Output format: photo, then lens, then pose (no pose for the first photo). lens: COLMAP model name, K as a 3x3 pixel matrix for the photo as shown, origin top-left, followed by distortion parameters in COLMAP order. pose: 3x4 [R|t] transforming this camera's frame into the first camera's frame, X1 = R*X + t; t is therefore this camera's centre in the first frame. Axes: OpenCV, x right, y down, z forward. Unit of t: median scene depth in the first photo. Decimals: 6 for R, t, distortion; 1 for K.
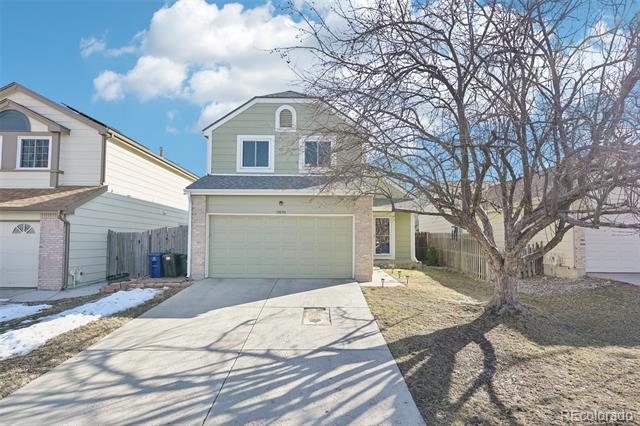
lens RADIAL K [[340.4, 0, 318.6], [0, 340.4, 226.7], [0, 0, 1]] dist [-0.001243, 0.000243]
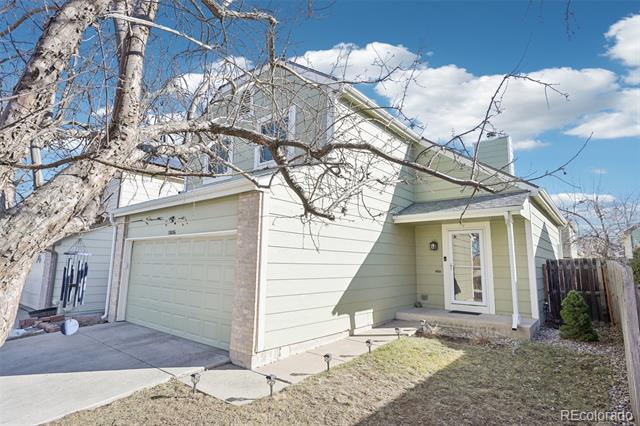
lens RADIAL K [[340.4, 0, 321.7], [0, 340.4, 212.1], [0, 0, 1]] dist [-0.001243, 0.000243]
pose [[0.777557, -0.089209, -0.622453, 0.536421], [0.017265, 0.992541, -0.120681, 0.003159], [0.628576, 0.083090, 0.773297, 0.668111]]
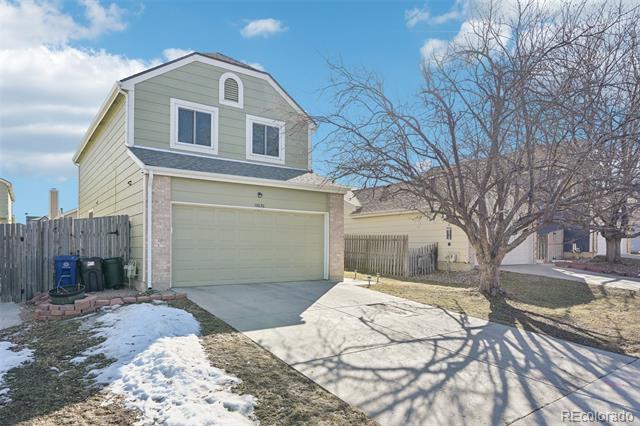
lens RADIAL K [[410.7, 0, 319.0], [0, 410.7, 244.9], [0, 0, 1]] dist [0.003200, 0.001707]
pose [[0.811551, 0.002617, 0.584276, -0.589131], [-0.024931, 0.999234, 0.030153, 0.020818], [-0.583750, -0.039037, 0.810995, 0.079910]]
